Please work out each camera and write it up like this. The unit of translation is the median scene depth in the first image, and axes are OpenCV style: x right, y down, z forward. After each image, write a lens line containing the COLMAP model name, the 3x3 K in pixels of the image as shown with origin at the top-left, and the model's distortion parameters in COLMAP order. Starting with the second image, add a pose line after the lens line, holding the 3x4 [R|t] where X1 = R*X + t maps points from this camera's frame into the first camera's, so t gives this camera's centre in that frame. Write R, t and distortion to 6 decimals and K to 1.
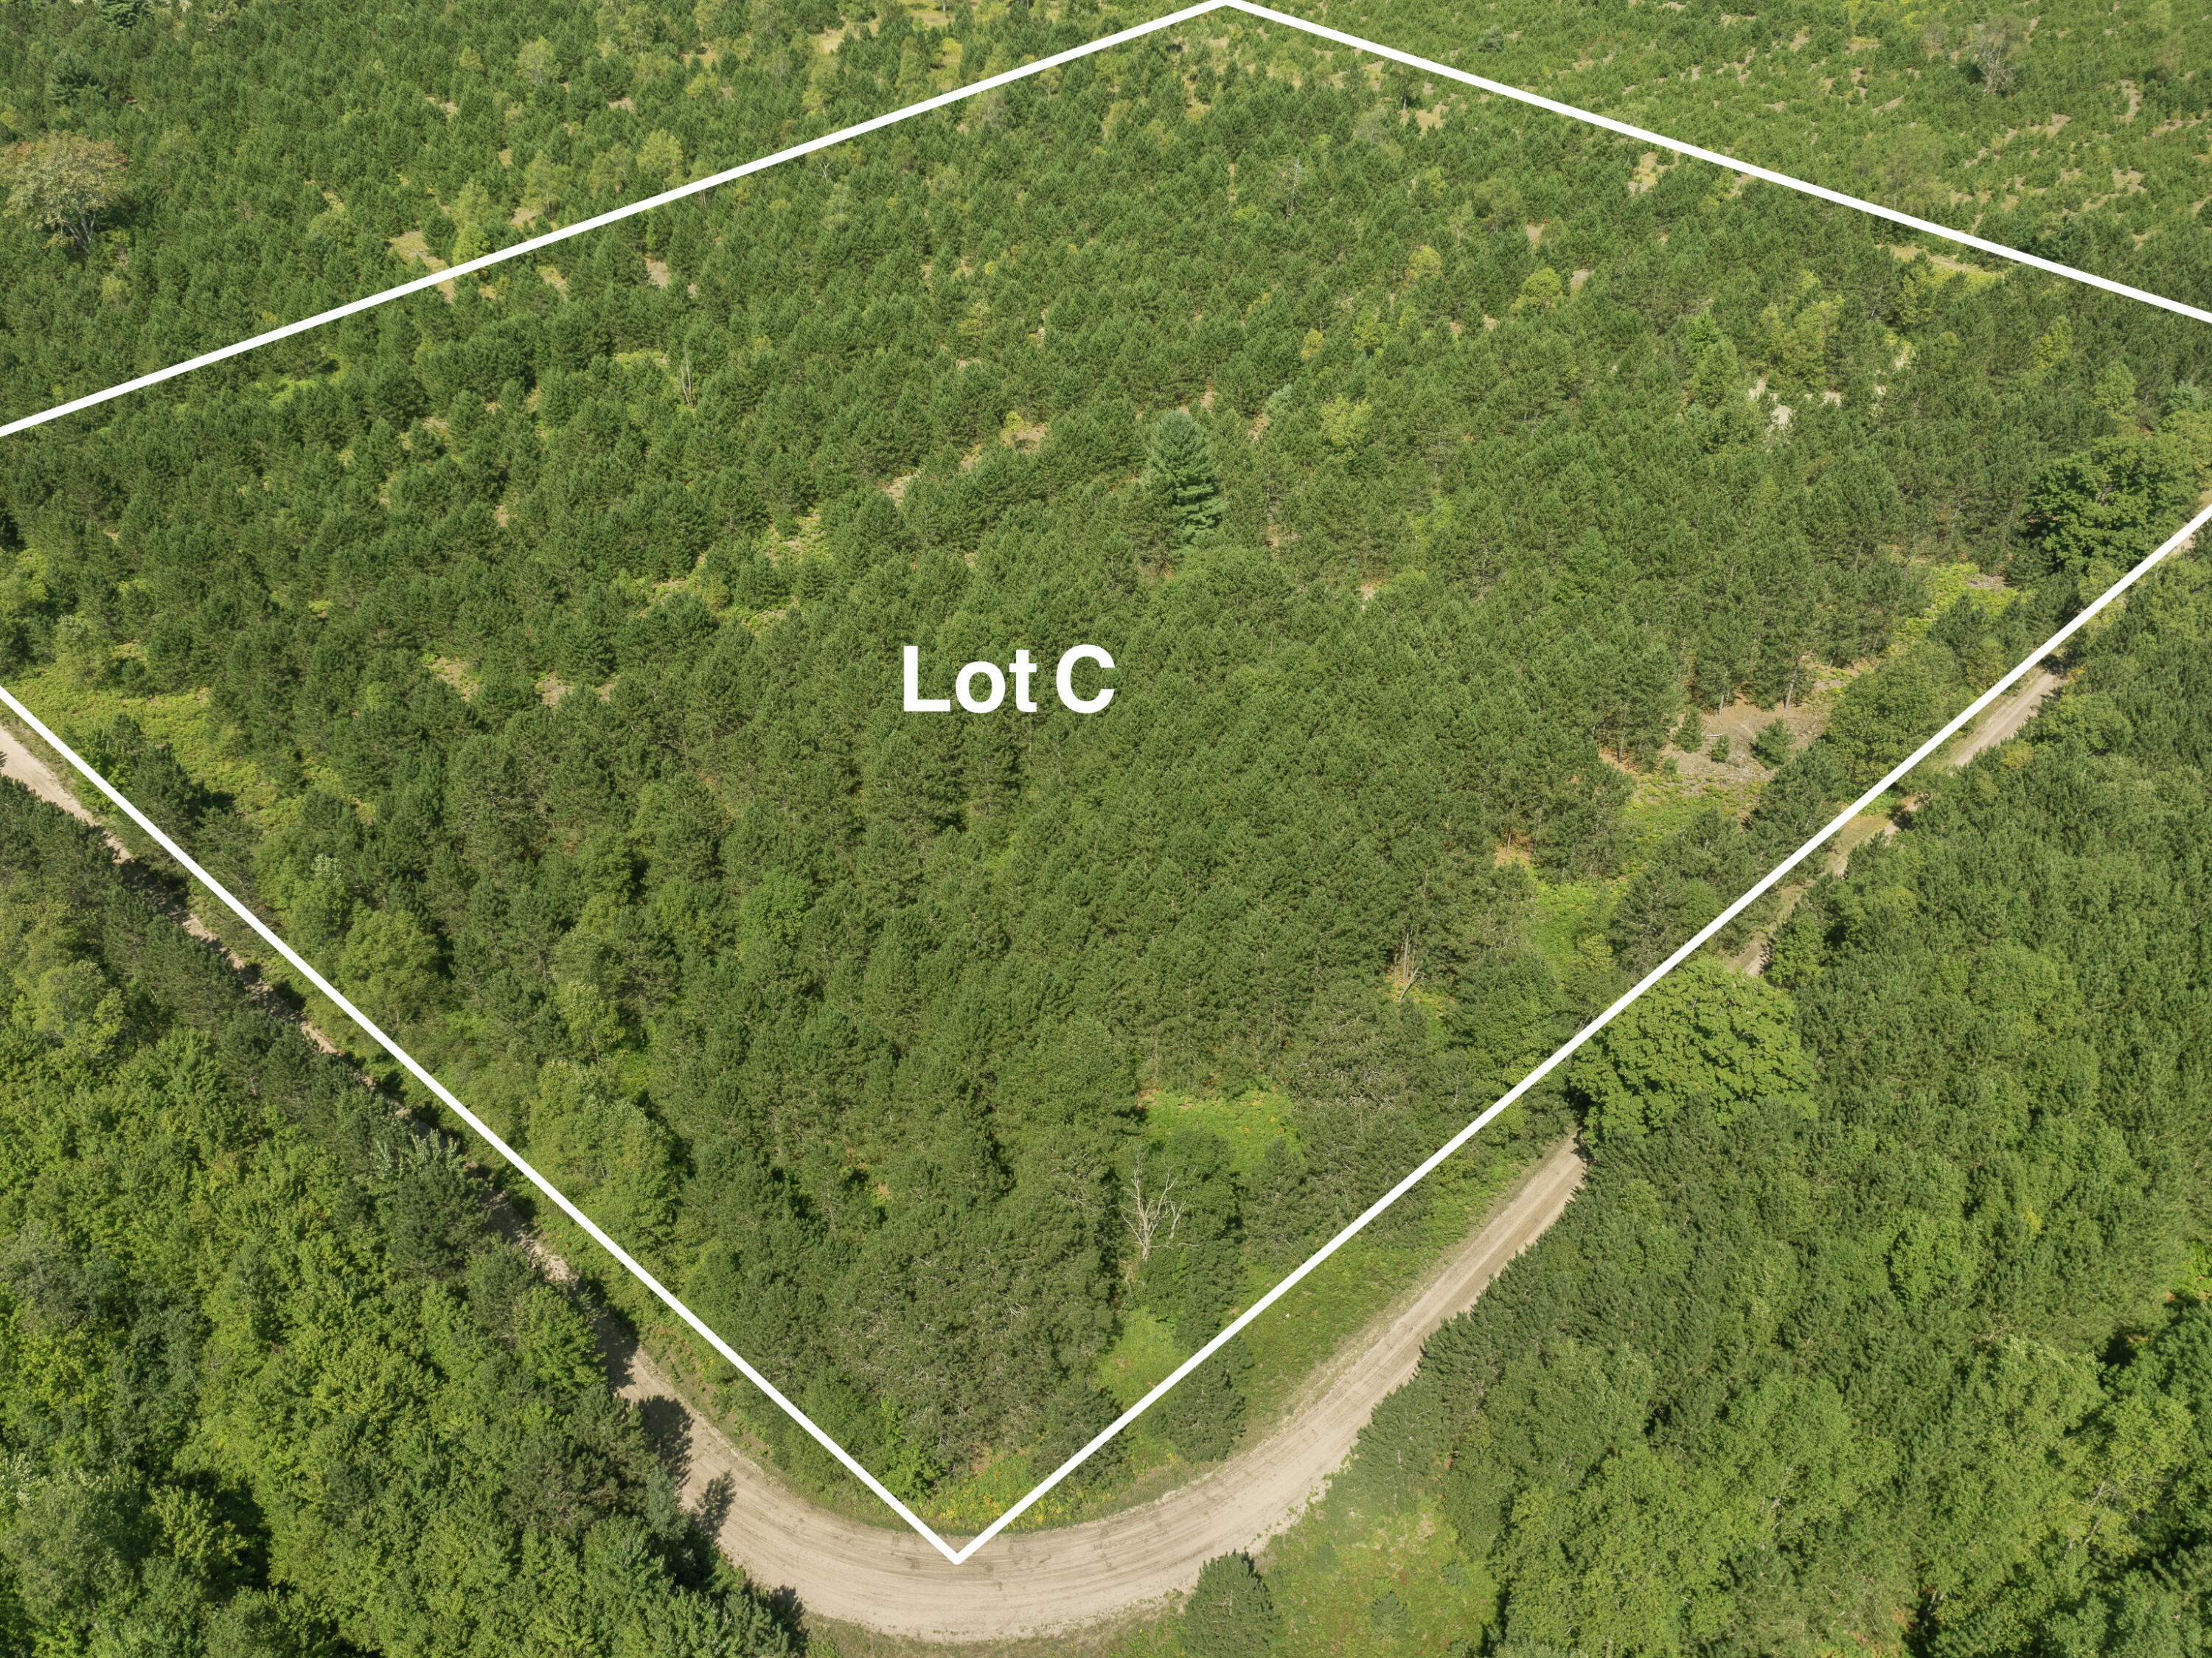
lens RADIAL K [[1833.9, 0, 1111.3], [0, 1833.9, 827.5], [0, 0, 1]] dist [0.010937, 0.005950]
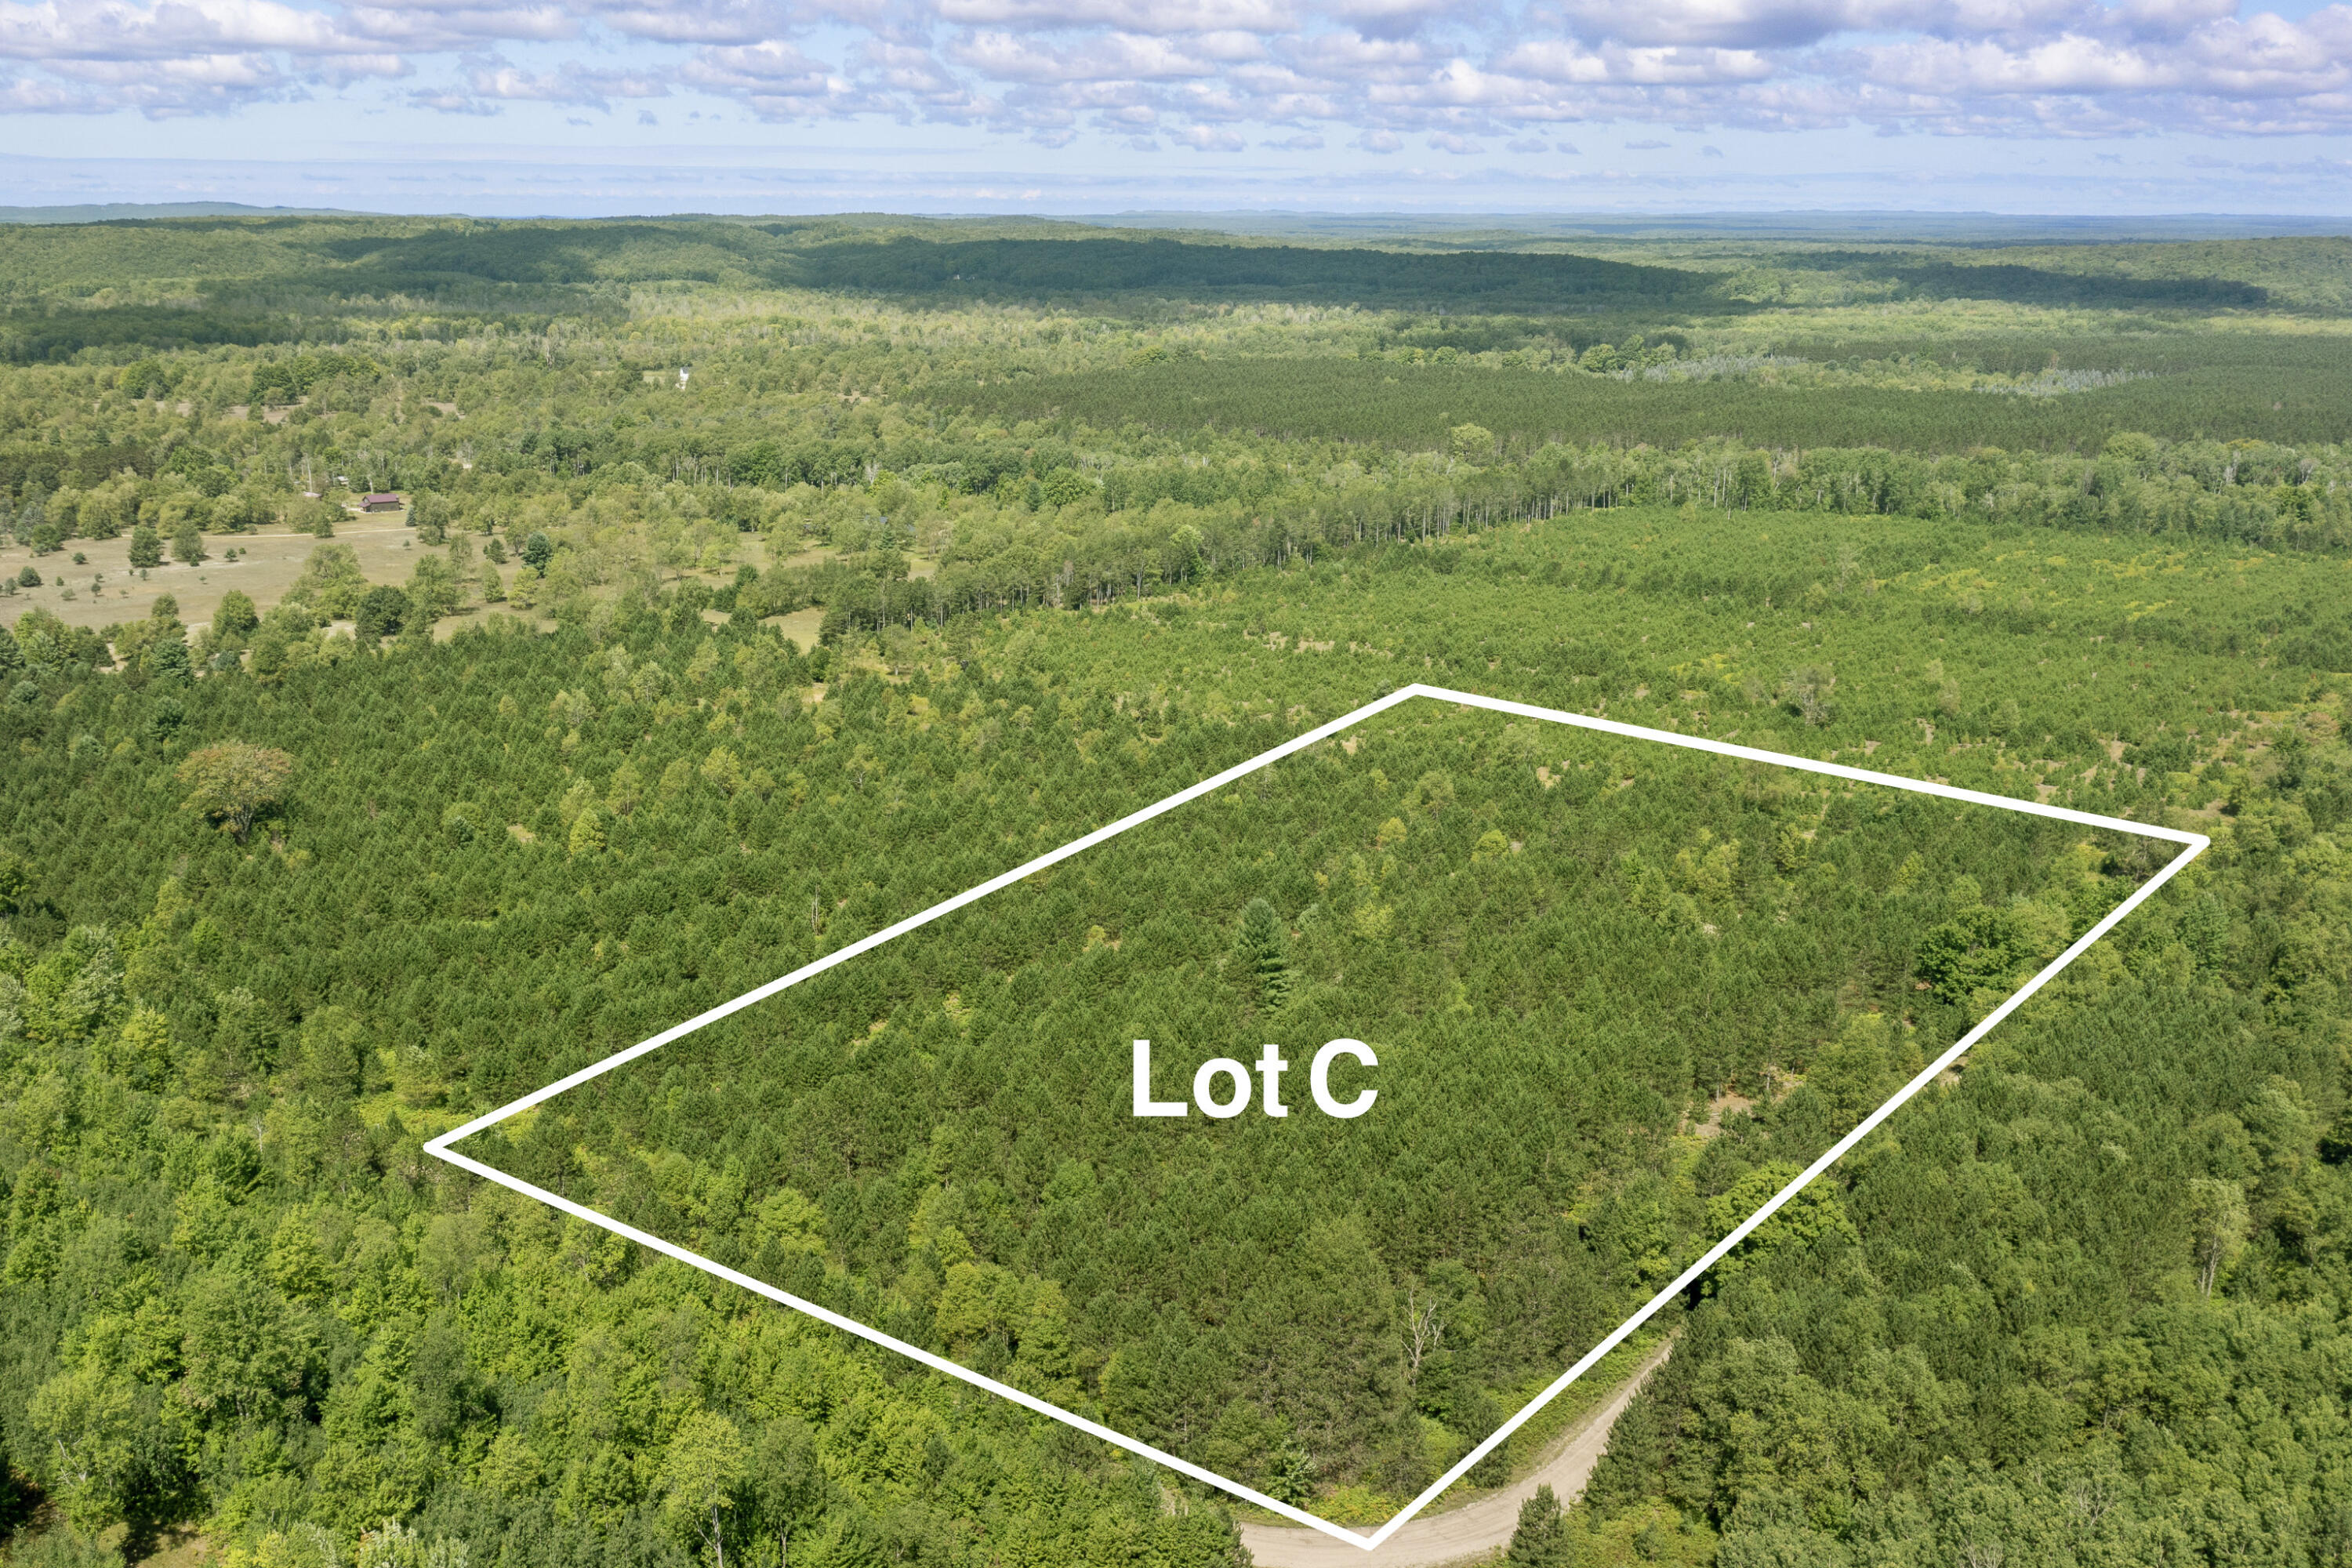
lens RADIAL K [[1813.4, 0, 1172.2], [0, 1813.4, 787.5], [0, 0, 1]] dist [0.010337, 0.001882]
pose [[0.996527, -0.013846, 0.082115, -0.096841], [0.041863, 0.935721, -0.350249, 0.106233], [-0.071987, 0.352470, 0.933050, -0.148527]]
